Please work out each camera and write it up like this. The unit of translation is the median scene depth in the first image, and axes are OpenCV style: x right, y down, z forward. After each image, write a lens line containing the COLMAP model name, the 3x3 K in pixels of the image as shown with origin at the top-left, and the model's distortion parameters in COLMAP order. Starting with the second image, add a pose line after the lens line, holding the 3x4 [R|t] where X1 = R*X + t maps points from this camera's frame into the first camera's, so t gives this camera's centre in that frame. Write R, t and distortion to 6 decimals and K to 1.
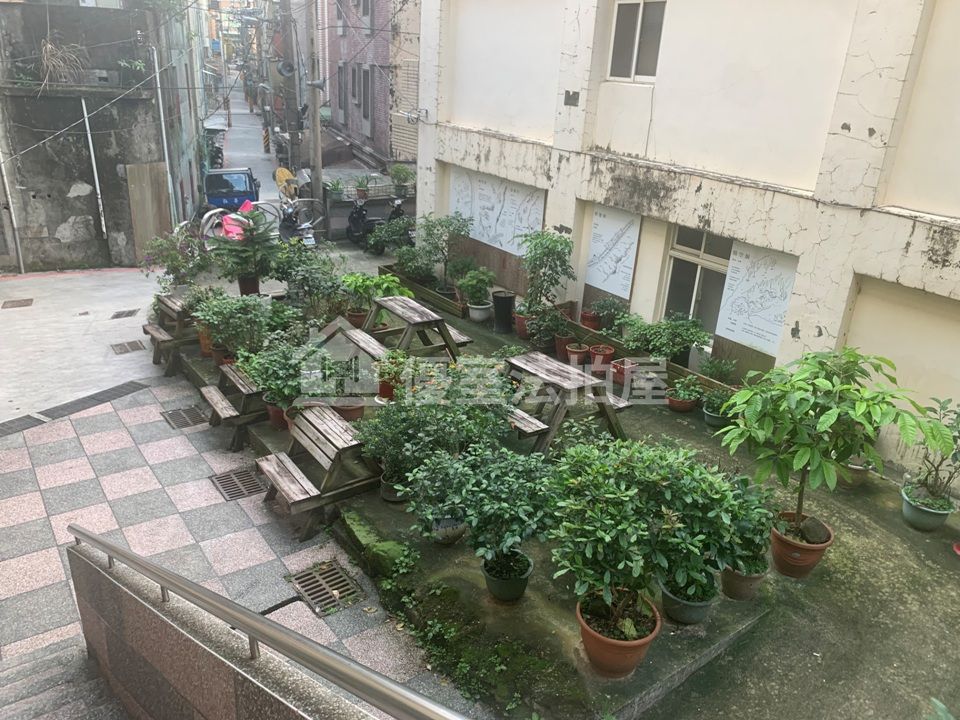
lens RADIAL K [[751.4, 0, 480.0], [0, 751.4, 360.0], [0, 0, 1]] dist [0.022989, -0.007326]
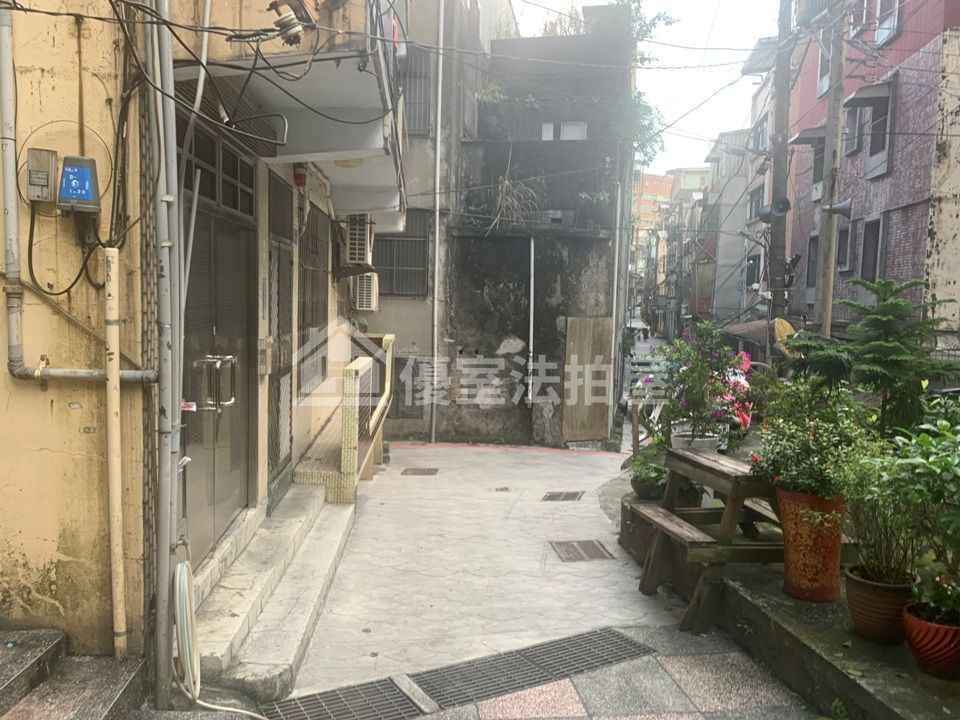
lens RADIAL K [[751.4, 0, 480.0], [0, 751.4, 360.0], [0, 0, 1]] dist [0.022989, -0.007326]
pose [[0.884636, 0.021373, -0.465792, -0.187698], [-0.160415, 0.951922, -0.260983, 0.003539], [0.437819, 0.305595, 0.845533, 0.318126]]
